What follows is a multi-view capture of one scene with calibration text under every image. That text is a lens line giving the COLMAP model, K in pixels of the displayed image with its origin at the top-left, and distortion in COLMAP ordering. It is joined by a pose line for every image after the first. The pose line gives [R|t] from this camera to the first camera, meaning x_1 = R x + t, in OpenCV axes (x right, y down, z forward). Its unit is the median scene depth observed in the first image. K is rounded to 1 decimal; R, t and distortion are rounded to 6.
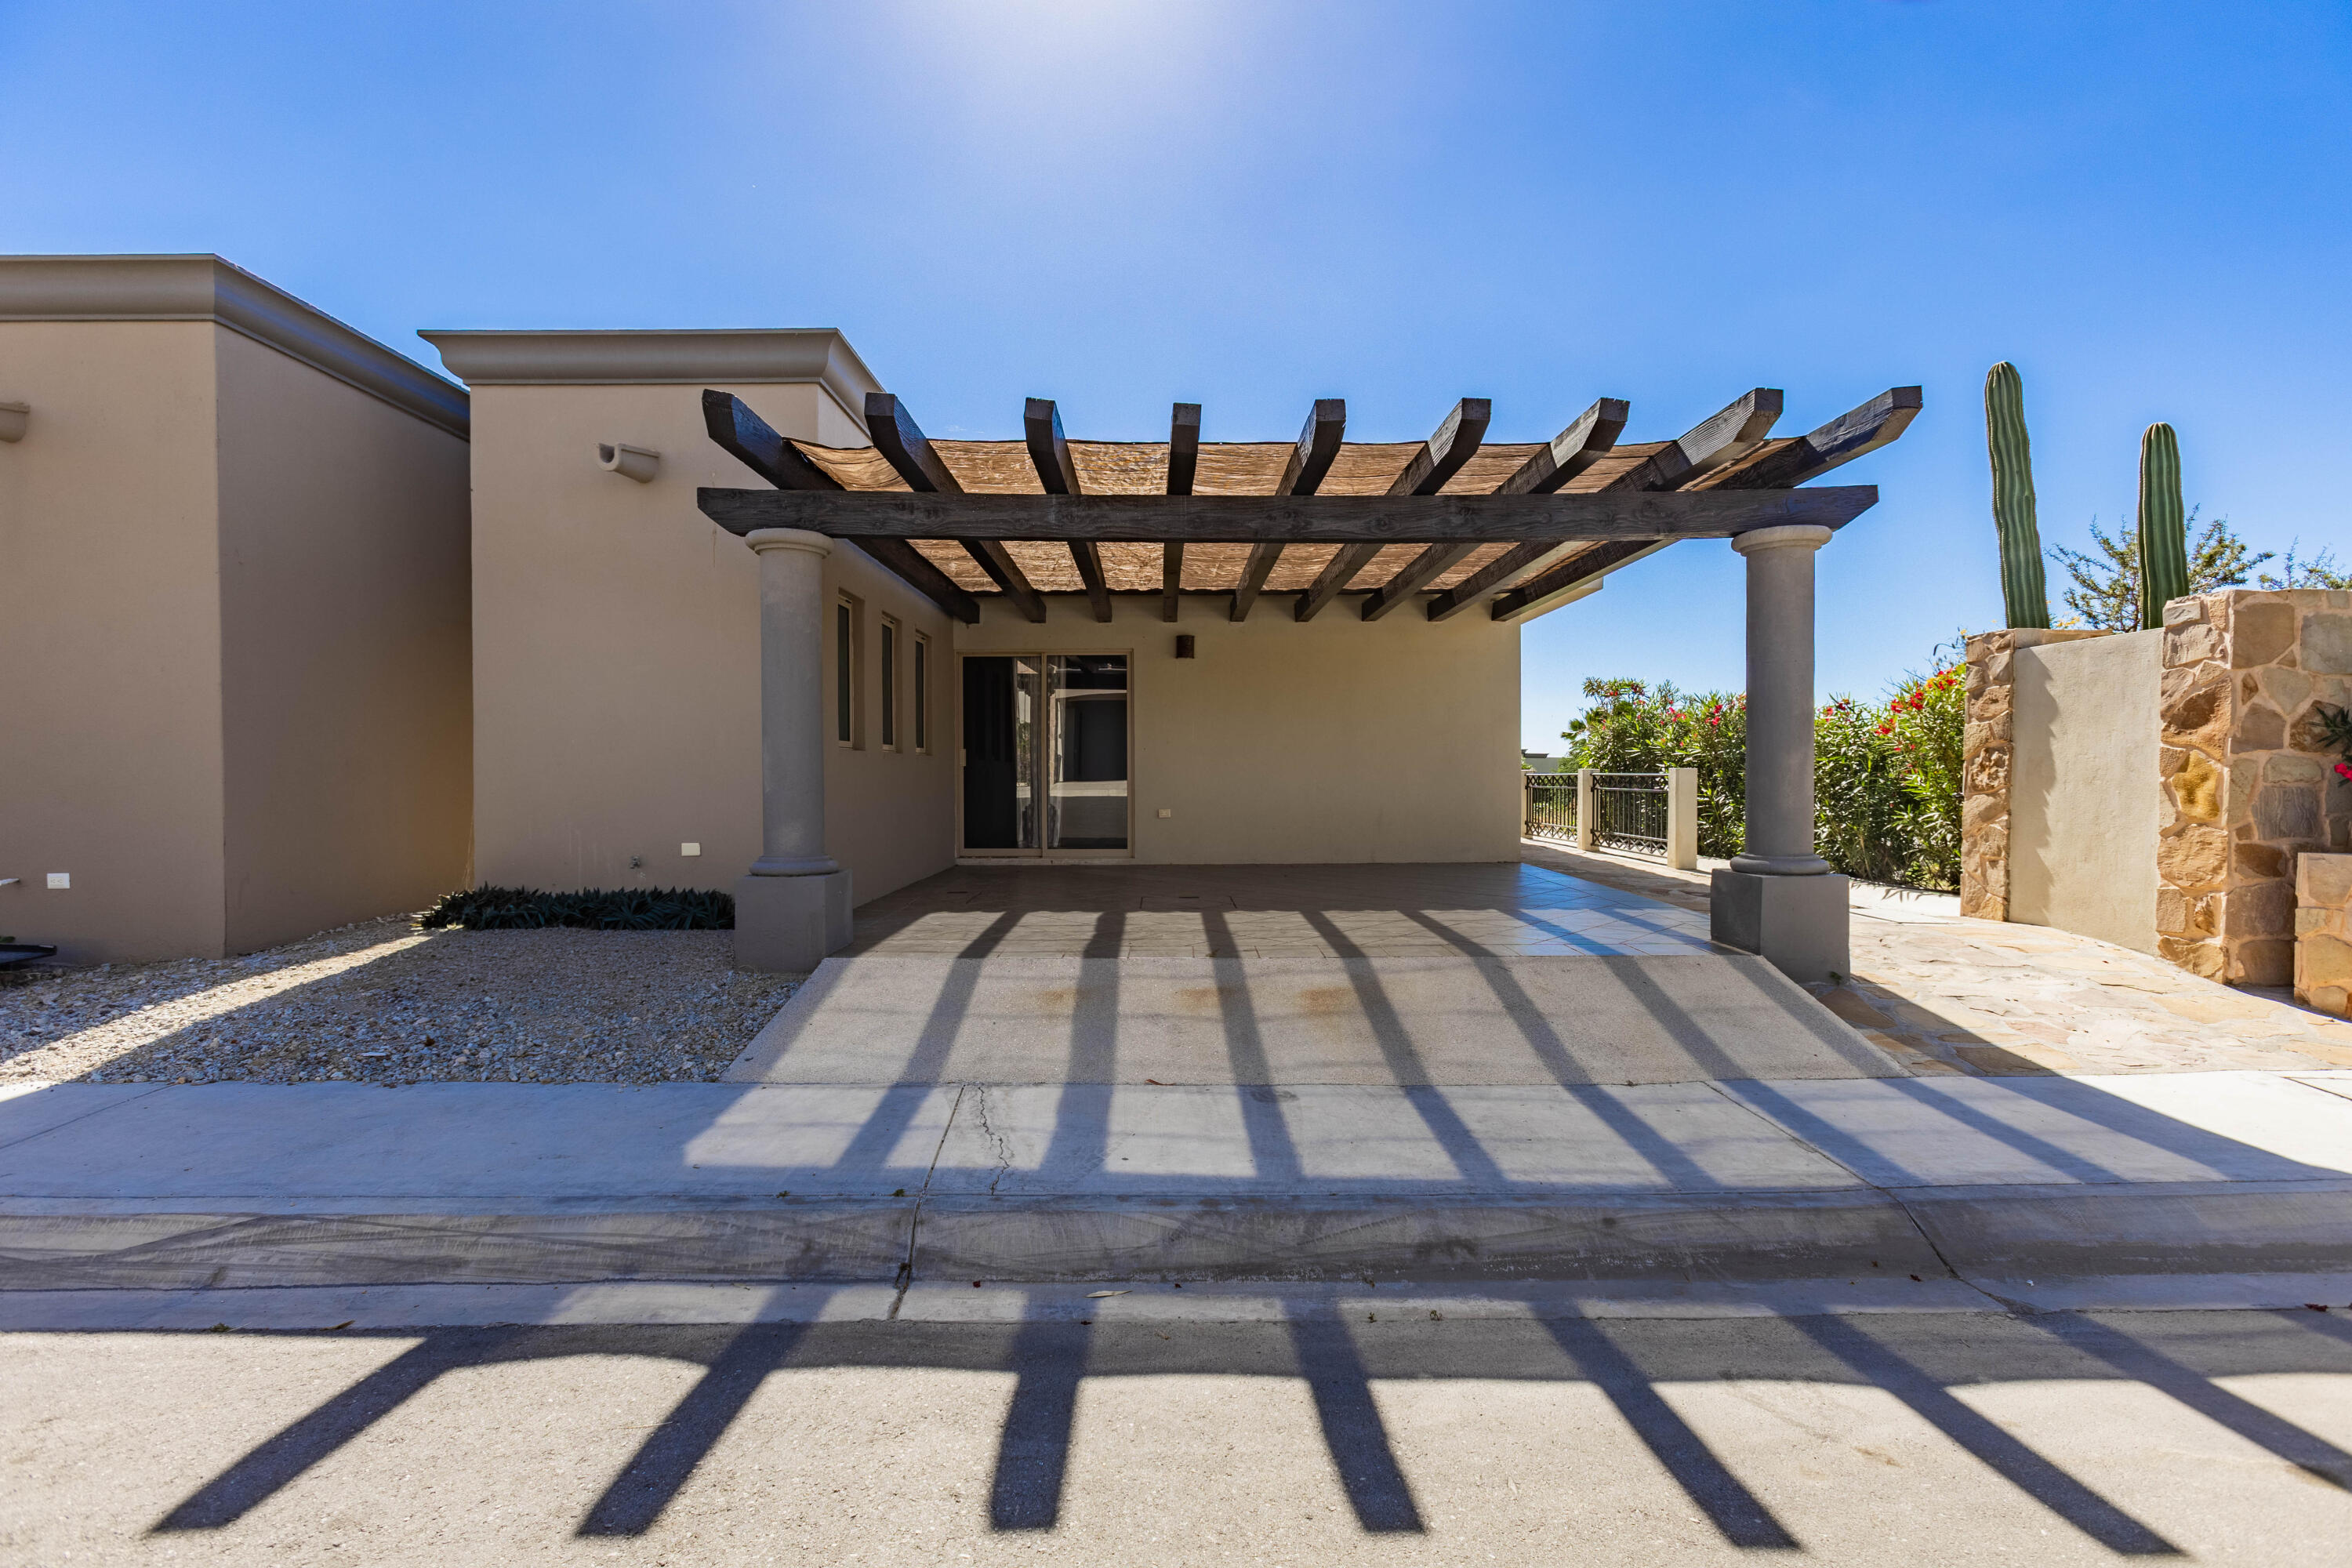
lens RADIAL K [[1054.8, 0, 1178.9], [0, 1054.8, 778.3], [0, 0, 1]] dist [-0.021420, 0.007080]
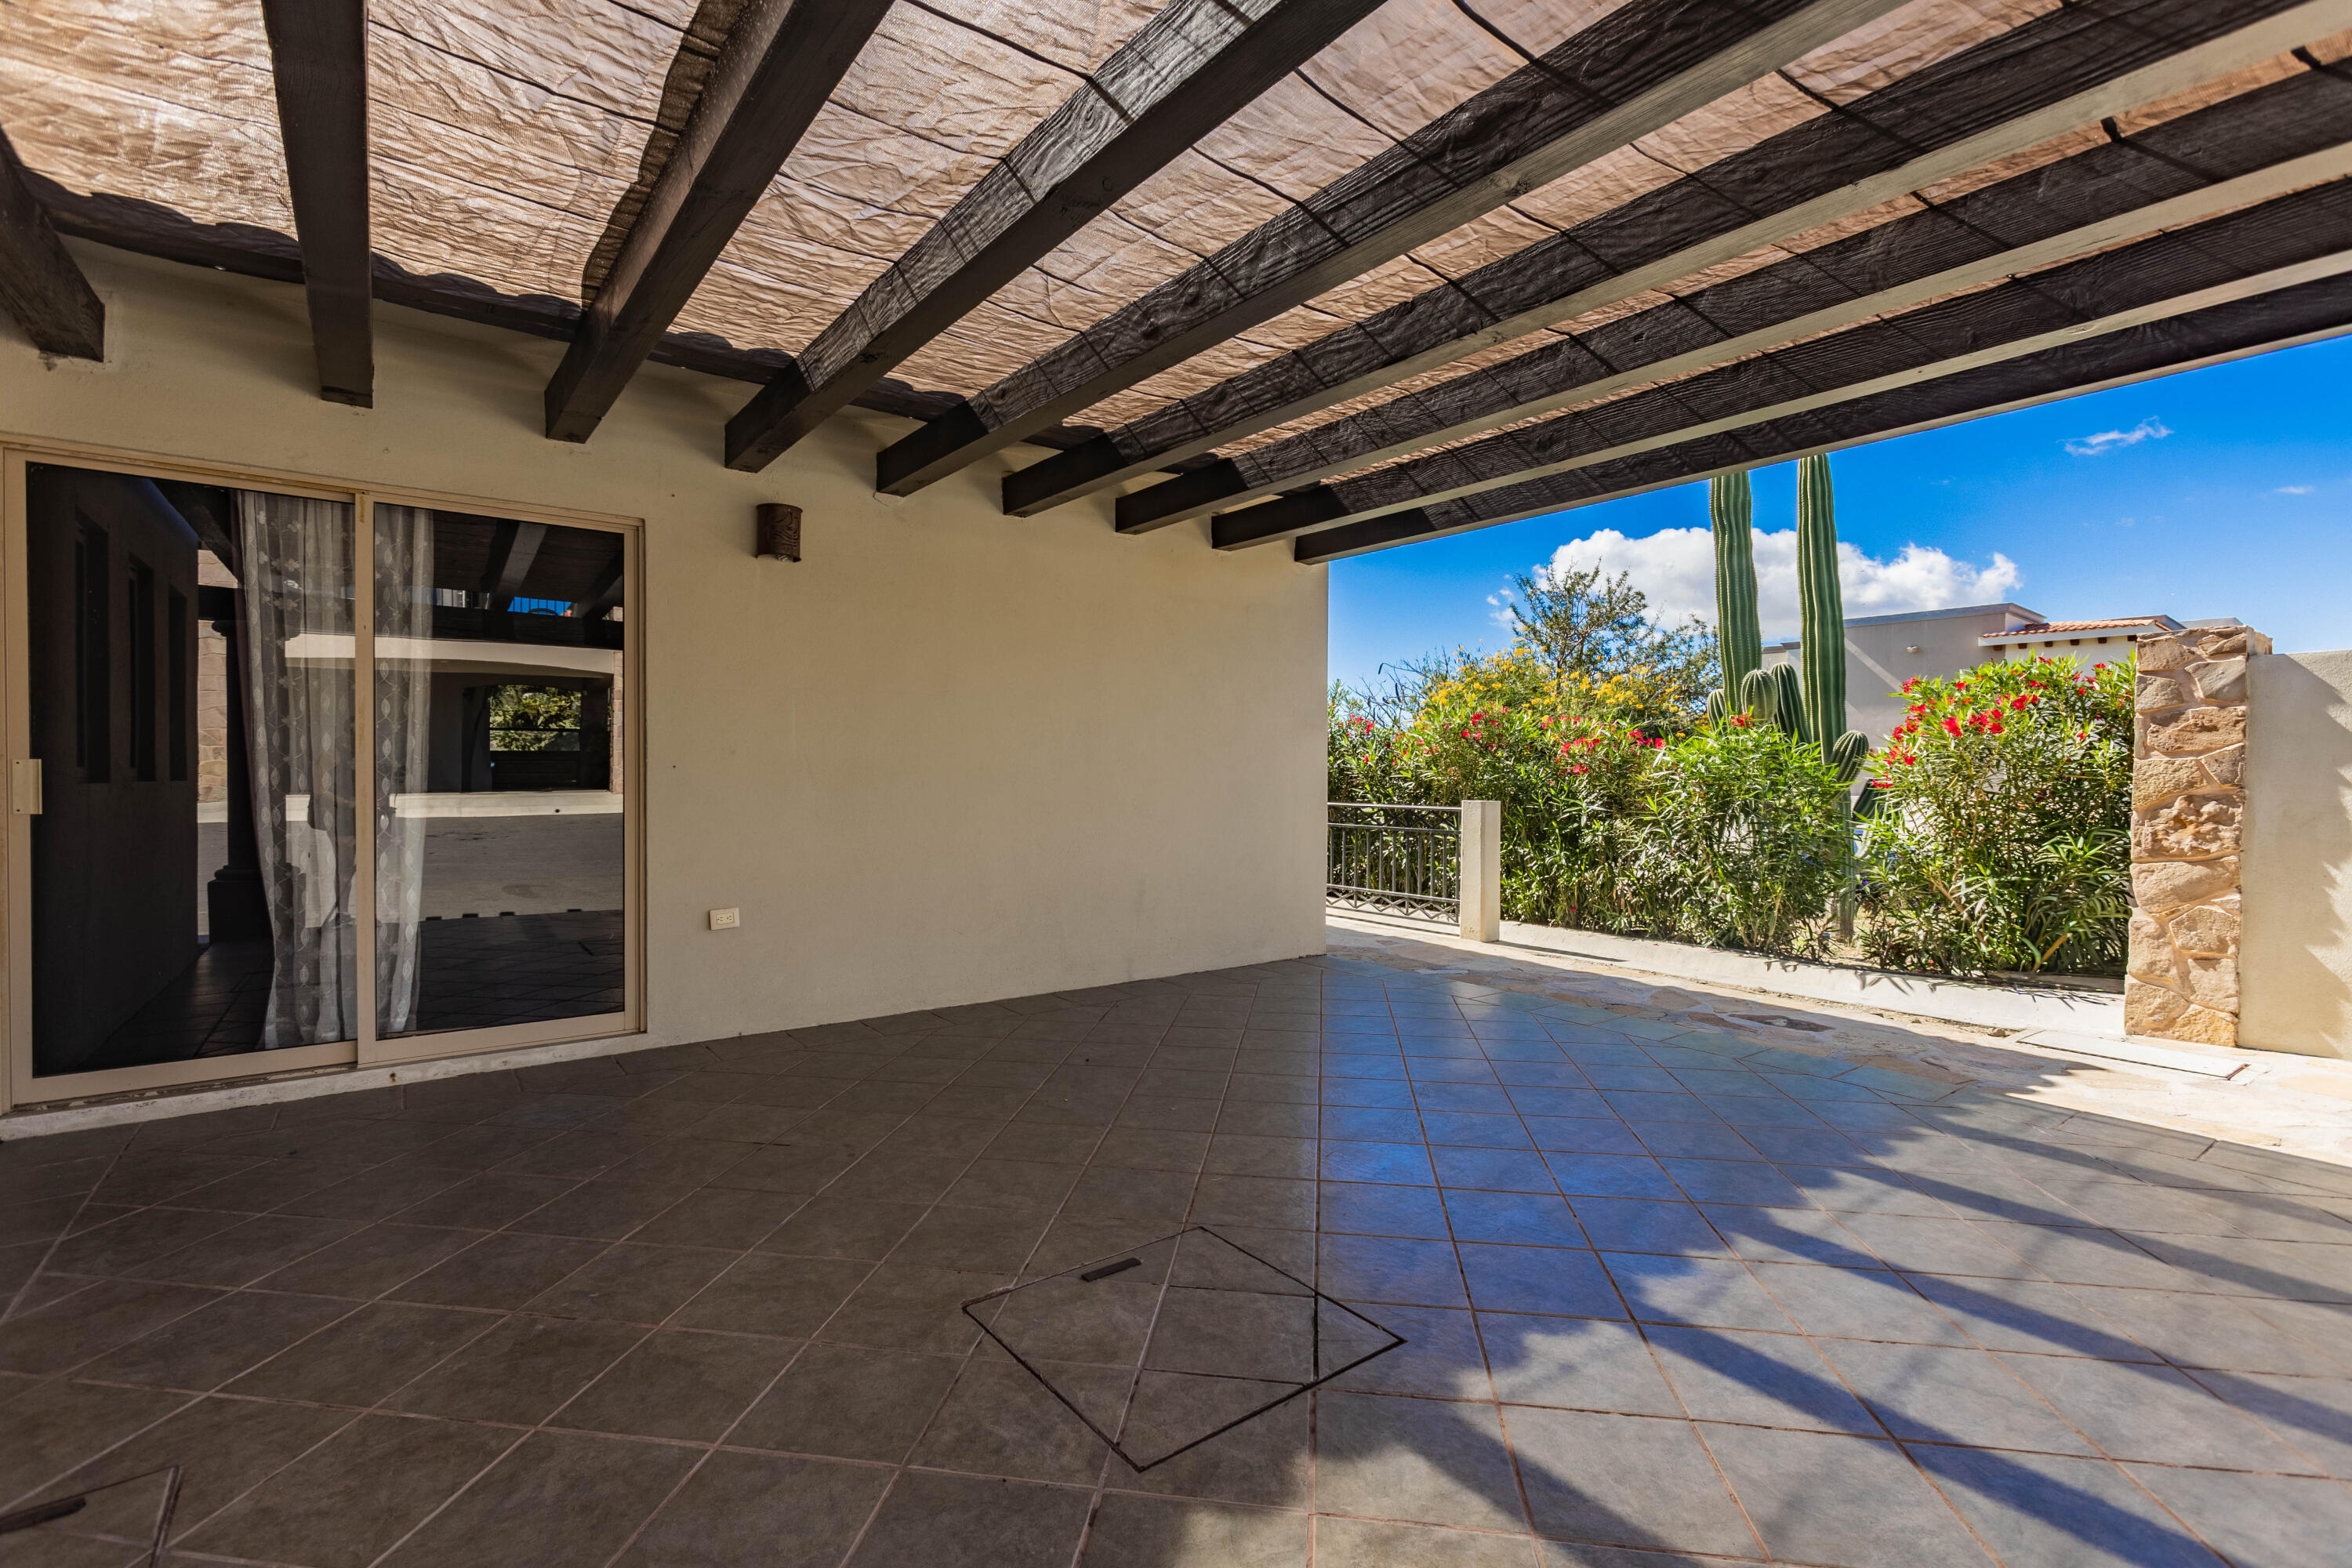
lens RADIAL K [[1054.8, 0, 1168.5], [0, 1054.8, 791.6], [0, 0, 1]] dist [-0.021420, 0.007080]
pose [[0.801208, -0.008999, 0.598318, -0.182552], [-0.002519, 0.999827, 0.018411, -0.042313], [-0.598380, -0.016258, 0.801047, 0.843791]]
